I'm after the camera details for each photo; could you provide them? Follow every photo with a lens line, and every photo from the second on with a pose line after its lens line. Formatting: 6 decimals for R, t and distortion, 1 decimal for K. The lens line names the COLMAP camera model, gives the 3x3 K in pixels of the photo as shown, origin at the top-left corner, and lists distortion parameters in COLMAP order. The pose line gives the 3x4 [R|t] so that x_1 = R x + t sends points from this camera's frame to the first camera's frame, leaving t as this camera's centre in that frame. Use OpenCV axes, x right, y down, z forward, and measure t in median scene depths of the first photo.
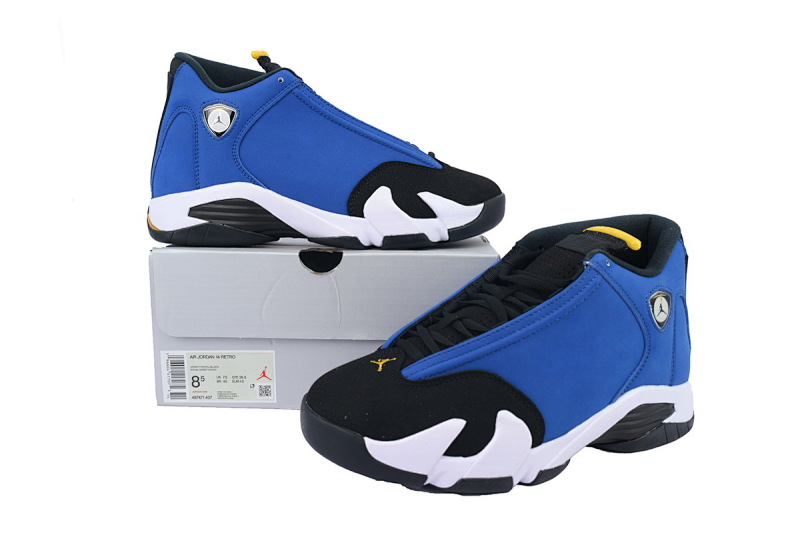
lens RADIAL K [[649.1, 0, 400.0], [0, 649.1, 266.5], [0, 0, 1]] dist [-0.000009, 0.001105]
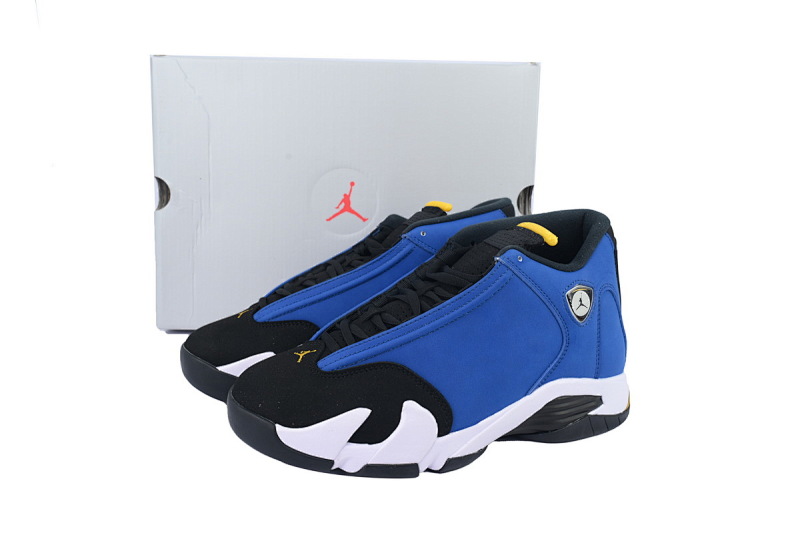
lens RADIAL K [[649.1, 0, 400.0], [0, 649.1, 266.5], [0, 0, 1]] dist [-0.000009, 0.001105]
pose [[0.996347, -0.006962, -0.085109, 0.221050], [0.008033, 0.999893, 0.012246, -0.006960], [0.085015, -0.012885, 0.996296, -0.039706]]
